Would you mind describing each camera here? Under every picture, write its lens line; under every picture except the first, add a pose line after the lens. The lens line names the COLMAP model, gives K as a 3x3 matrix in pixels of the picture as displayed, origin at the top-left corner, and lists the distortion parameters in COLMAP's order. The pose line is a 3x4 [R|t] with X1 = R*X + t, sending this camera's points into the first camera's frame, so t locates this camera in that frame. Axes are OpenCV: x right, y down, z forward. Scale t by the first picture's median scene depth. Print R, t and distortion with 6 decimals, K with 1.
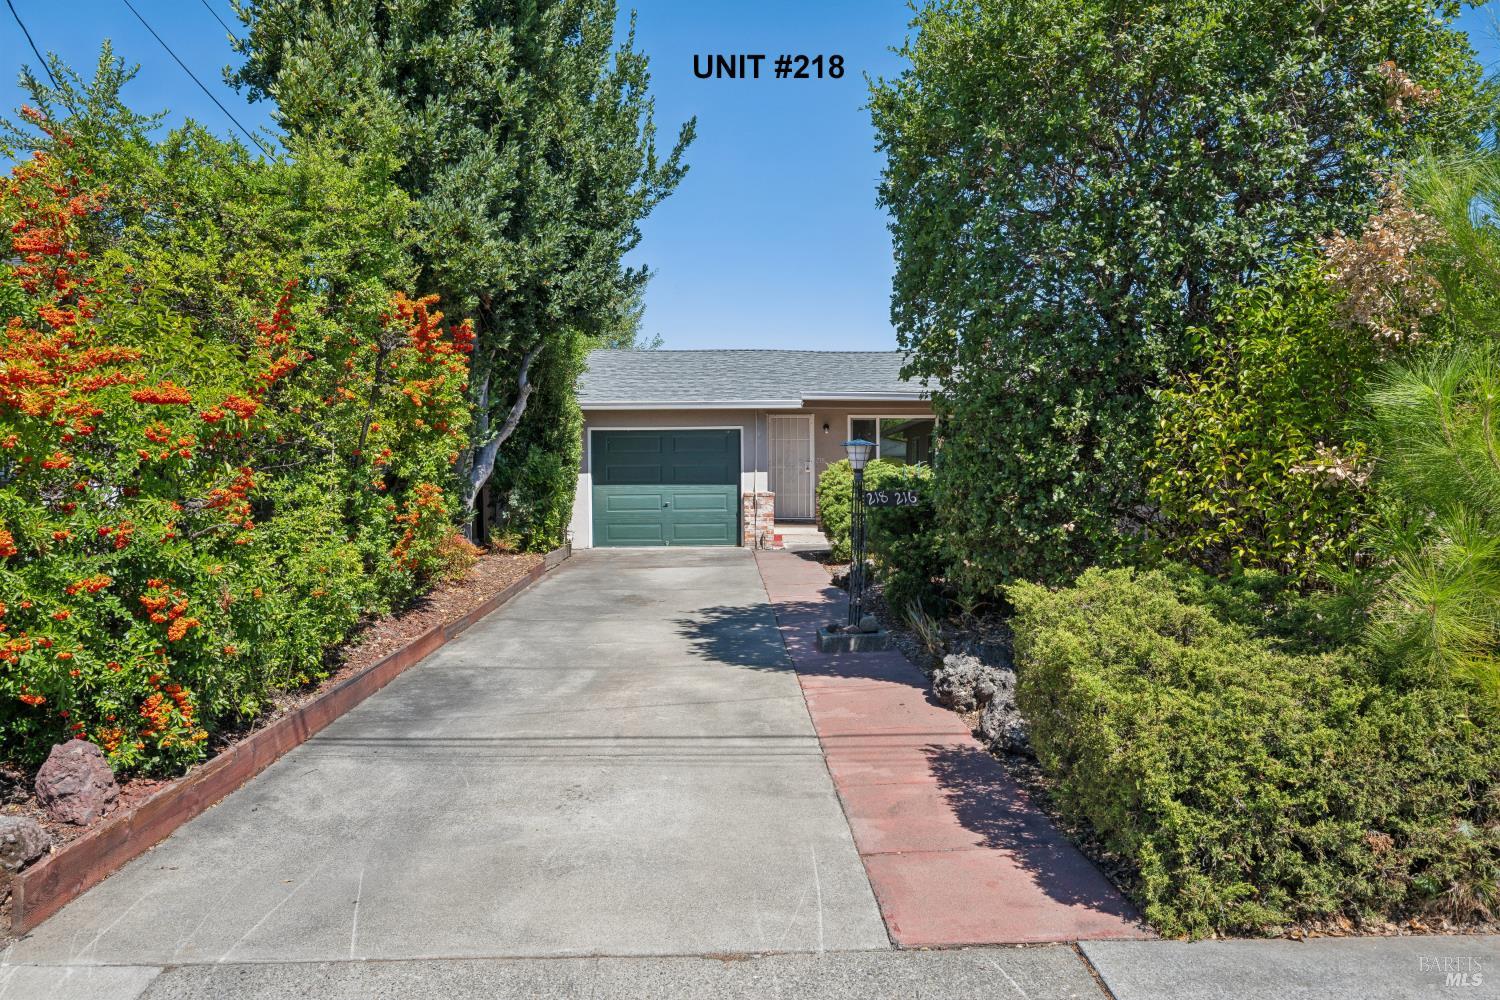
lens RADIAL K [[1122.7, 0, 748.7], [0, 1122.7, 476.3], [0, 0, 1]] dist [-0.003241, 0.000034]
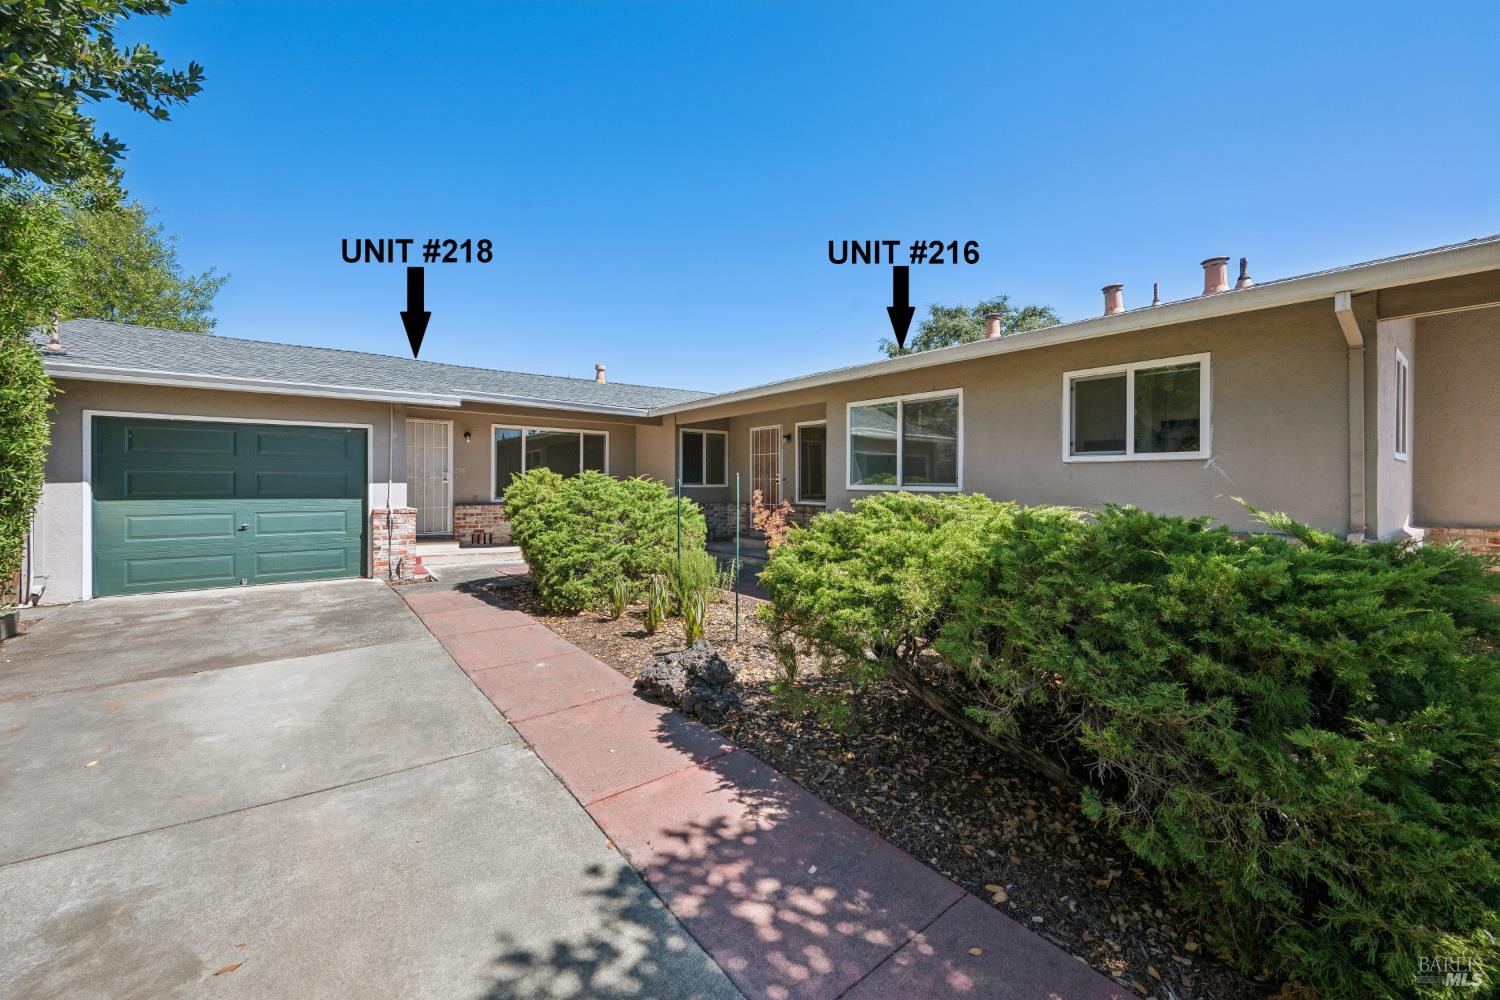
lens RADIAL K [[596.5, 0, 746.4], [0, 596.5, 484.9], [0, 0, 1]] dist [-0.000448, 0.000365]
pose [[0.808536, 0.009188, 0.588375, -0.125165], [-0.010082, 0.999948, -0.001760, -0.013787], [-0.588360, -0.004509, 0.808586, 1.647624]]
